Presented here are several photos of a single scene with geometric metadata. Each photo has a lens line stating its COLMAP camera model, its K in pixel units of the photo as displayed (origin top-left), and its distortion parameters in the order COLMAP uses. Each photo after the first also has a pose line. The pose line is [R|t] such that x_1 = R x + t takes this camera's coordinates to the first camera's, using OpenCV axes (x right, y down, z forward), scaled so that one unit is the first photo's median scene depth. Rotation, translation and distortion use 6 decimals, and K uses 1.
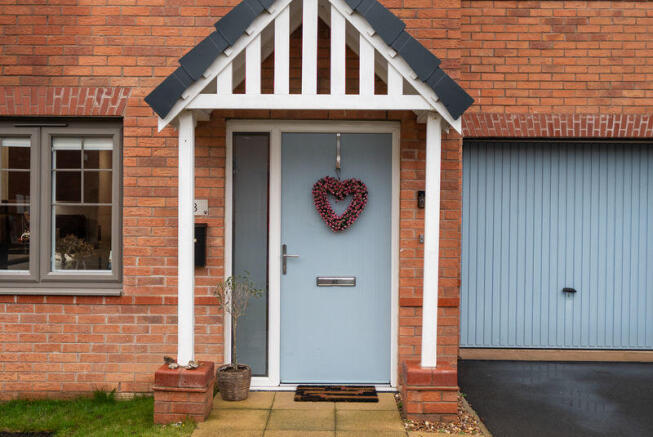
lens RADIAL K [[653.1, 0, 326.5], [0, 653.1, 218.5], [0, 0, 1]] dist [0.000569, 0.000932]
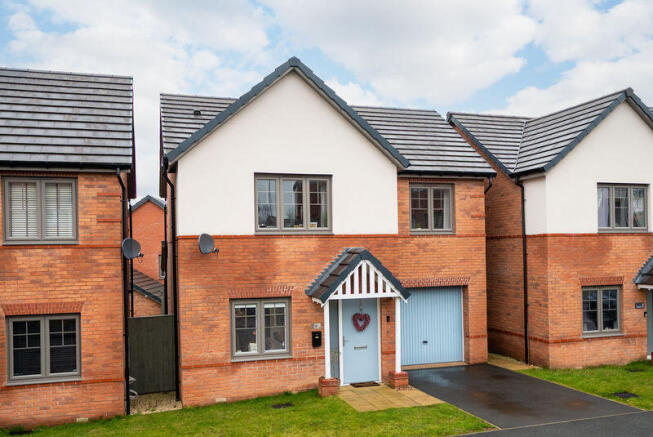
lens RADIAL K [[575.7, 0, 326.5], [0, 575.7, 258.5], [0, 0, 1]] dist [0.002172, 0.000915]
pose [[0.957224, -0.030227, 0.287763, -0.895000], [0.031456, 0.999505, 0.000353, -0.320345], [-0.287632, 0.008714, 0.957701, -1.499241]]
